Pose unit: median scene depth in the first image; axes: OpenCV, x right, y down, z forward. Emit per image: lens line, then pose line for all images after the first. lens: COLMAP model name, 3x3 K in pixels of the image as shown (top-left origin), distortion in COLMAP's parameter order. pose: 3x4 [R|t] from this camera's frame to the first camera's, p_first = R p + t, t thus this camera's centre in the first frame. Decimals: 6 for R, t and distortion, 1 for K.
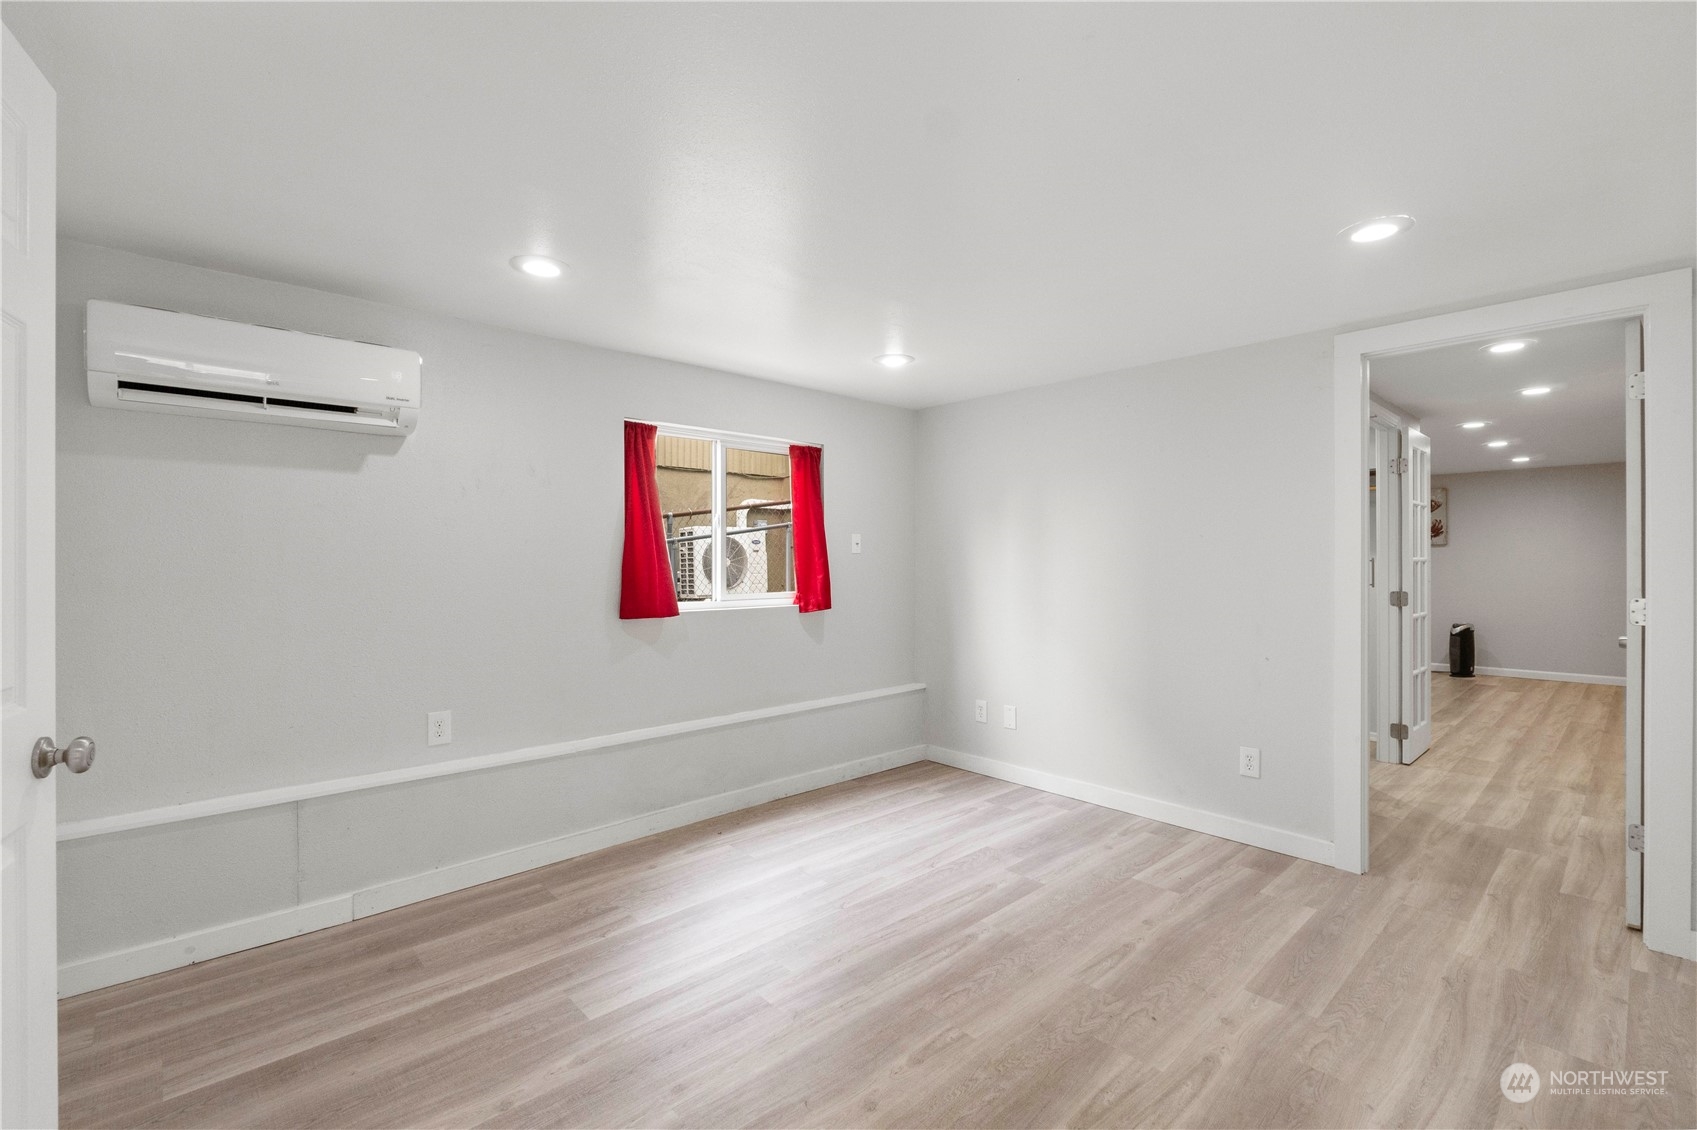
lens RADIAL K [[737.1, 0, 848.5], [0, 737.1, 565.0], [0, 0, 1]] dist [-0.016642, 0.000194]
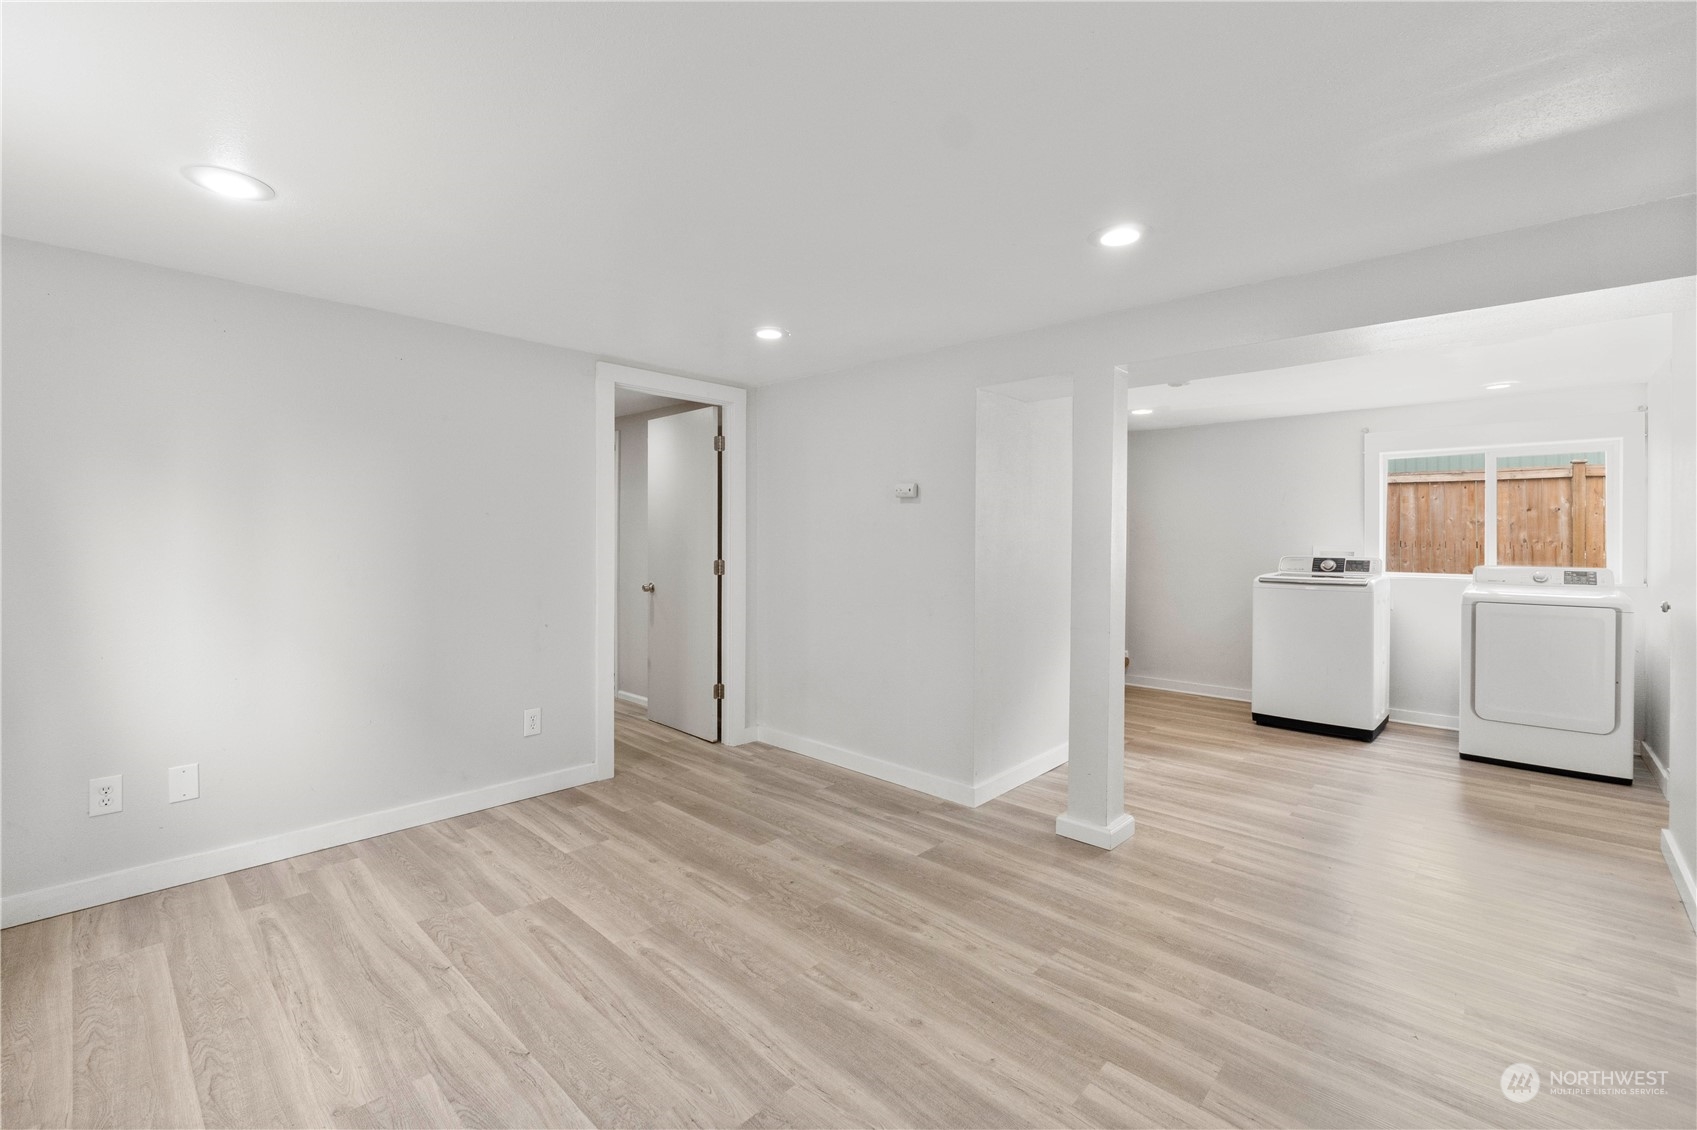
lens RADIAL K [[728.4, 0, 837.6], [0, 728.4, 555.9], [0, 0, 1]] dist [-0.002293, -0.000646]
pose [[-0.066782, -0.022777, 0.997508, -0.600866], [-0.000288, 0.999740, 0.022808, 0.000543], [-0.997768, 0.001236, -0.066771, 0.680122]]
